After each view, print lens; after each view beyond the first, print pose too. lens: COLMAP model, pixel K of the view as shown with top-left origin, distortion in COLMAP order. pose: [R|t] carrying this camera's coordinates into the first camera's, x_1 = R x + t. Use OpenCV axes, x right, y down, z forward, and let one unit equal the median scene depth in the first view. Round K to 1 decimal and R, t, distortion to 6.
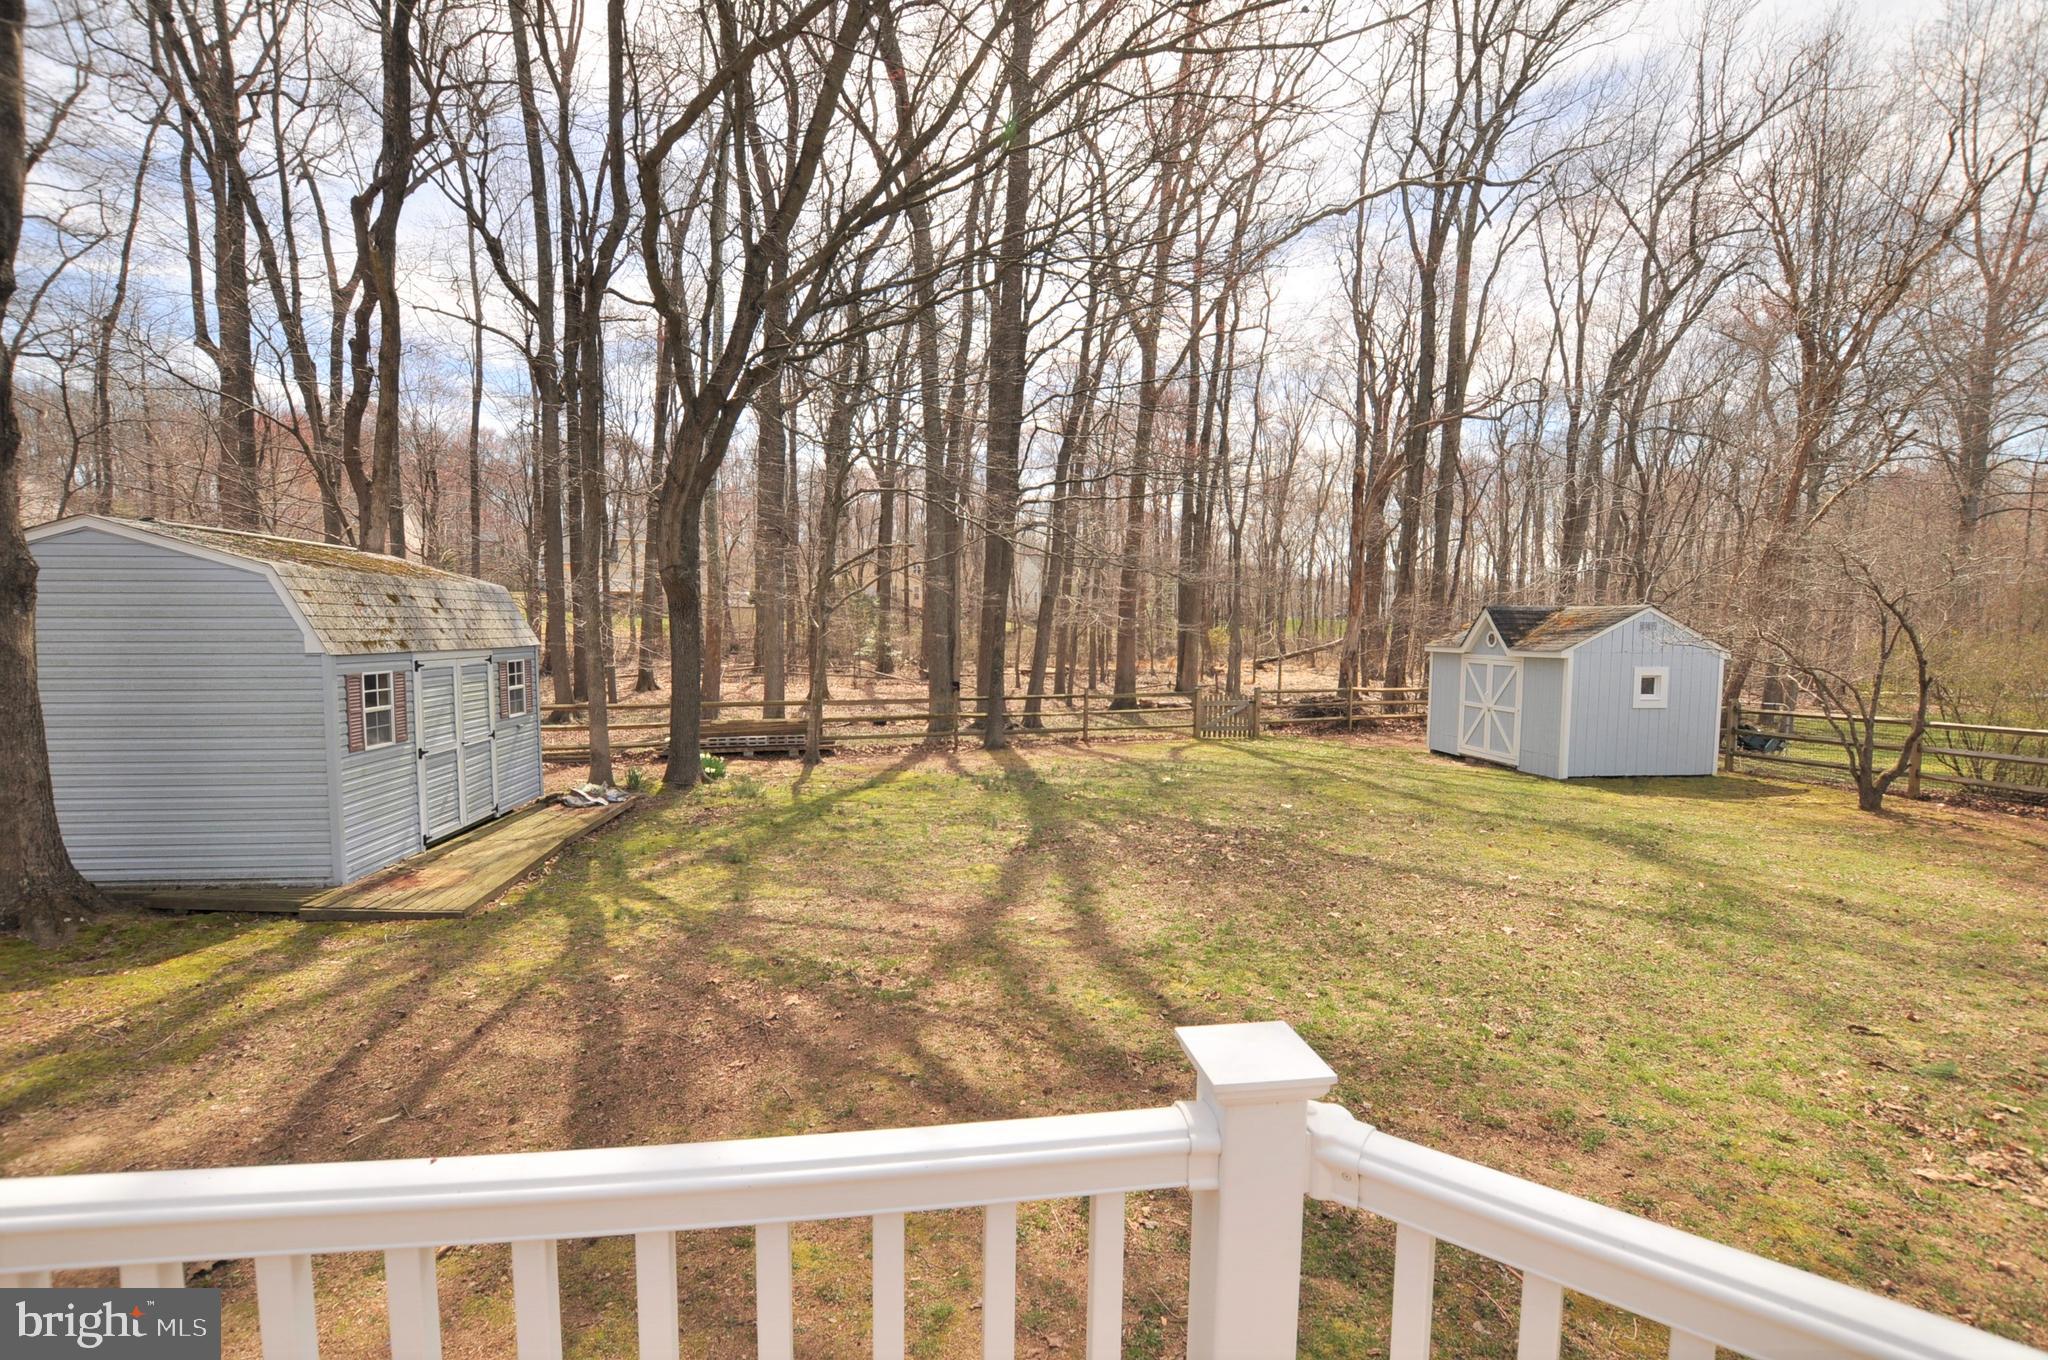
lens RADIAL K [[898.6, 0, 1019.6], [0, 898.6, 688.4], [0, 0, 1]] dist [-0.028581, 0.001778]
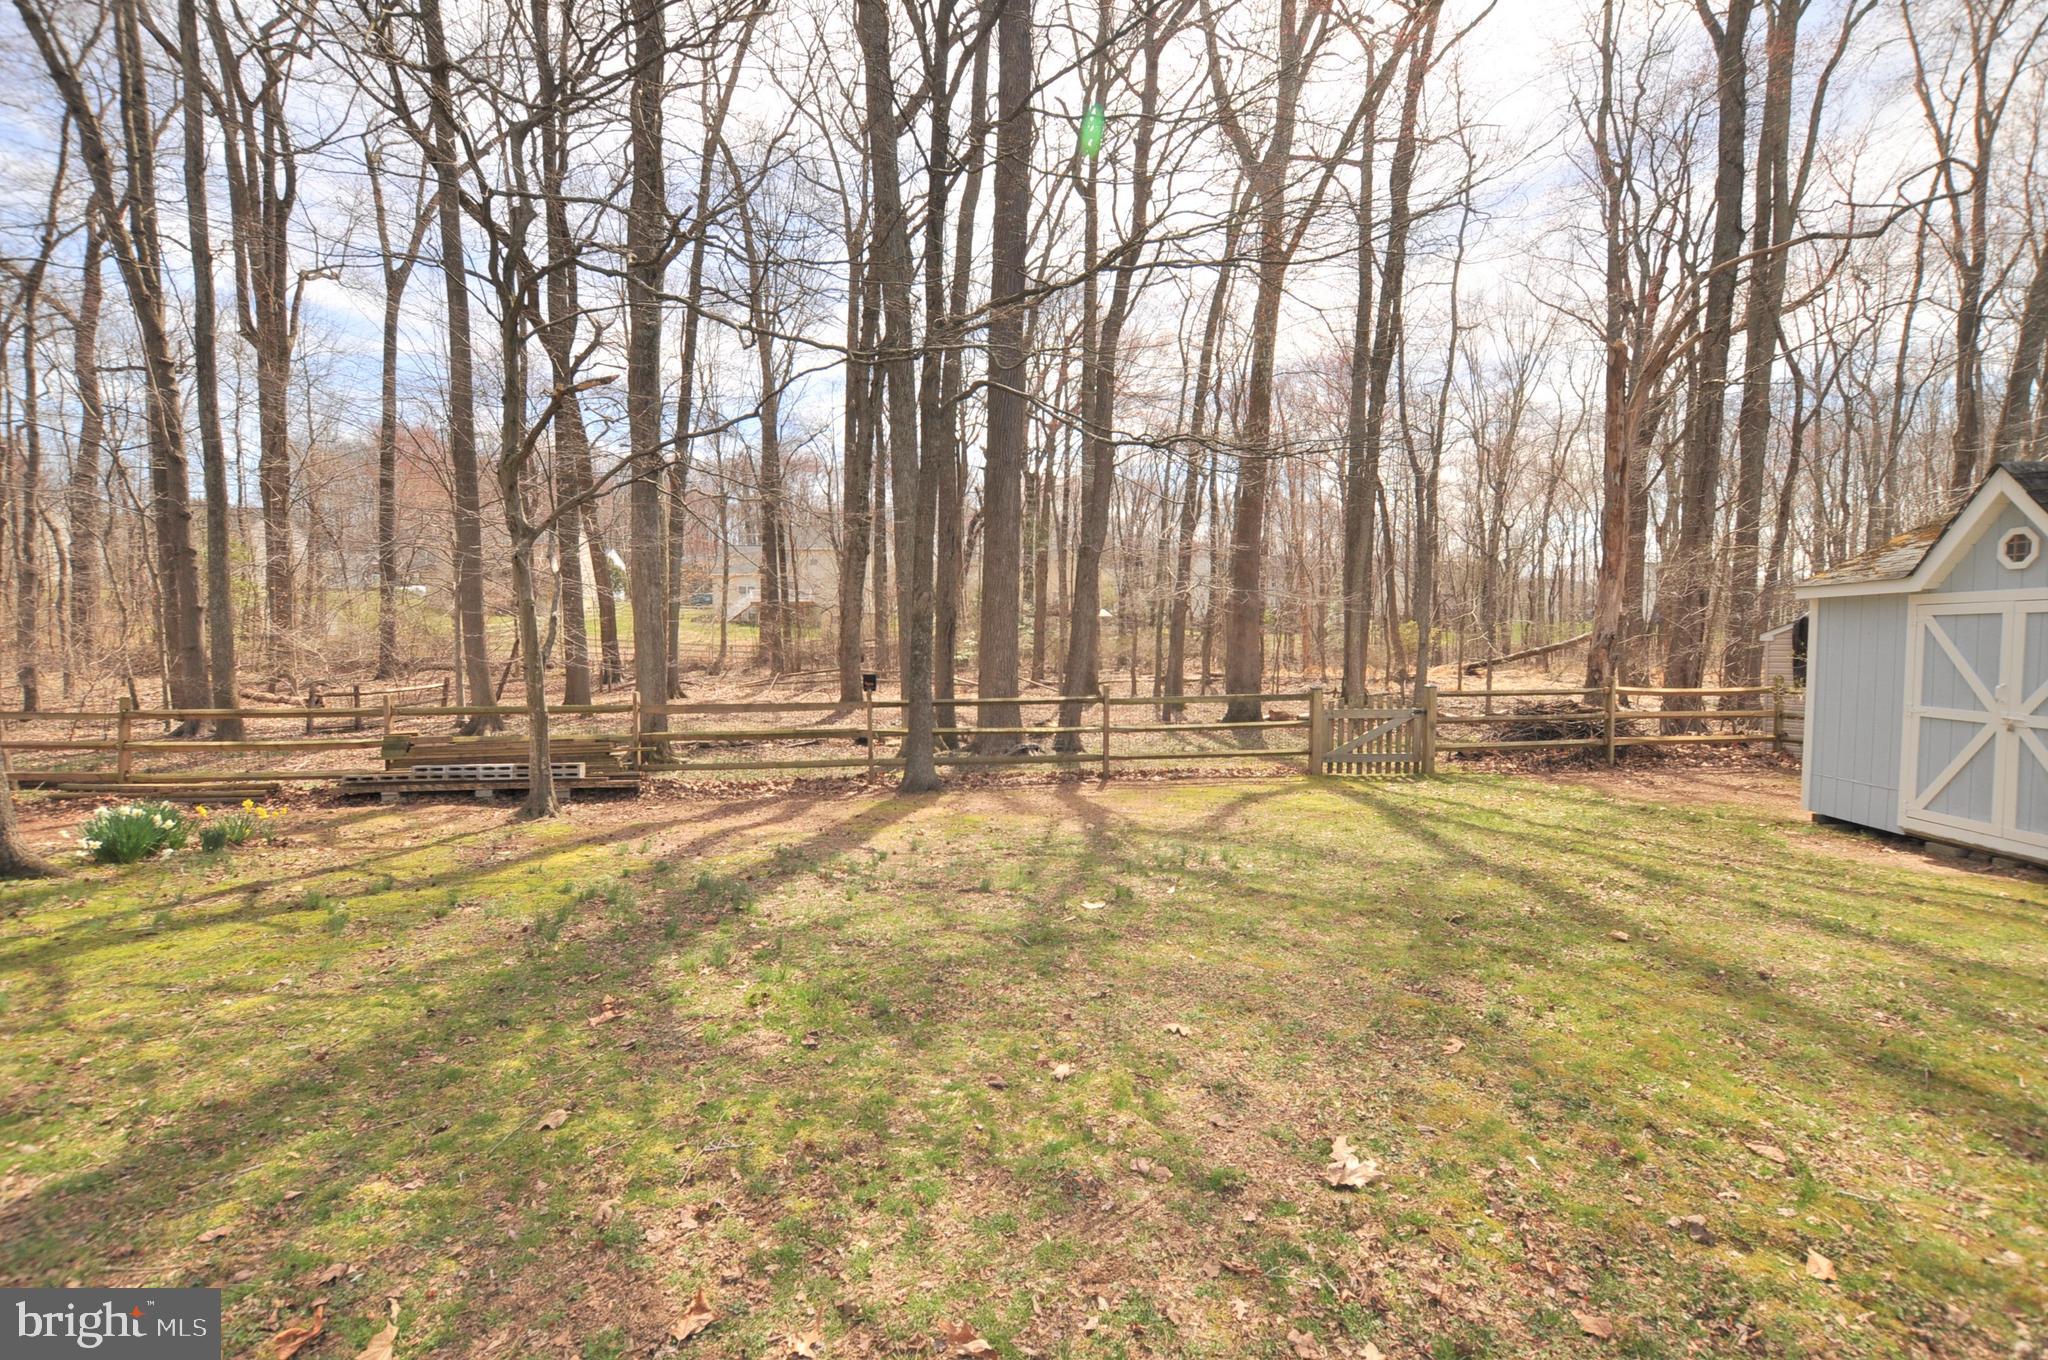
lens RADIAL K [[898.6, 0, 1006.7], [0, 898.6, 687.3], [0, 0, 1]] dist [-0.028581, 0.001778]
pose [[0.972951, -0.003832, -0.230980, 0.109653], [-0.000520, 0.999824, -0.018780, 0.008092], [0.231012, 0.018392, 0.972777, 0.313808]]
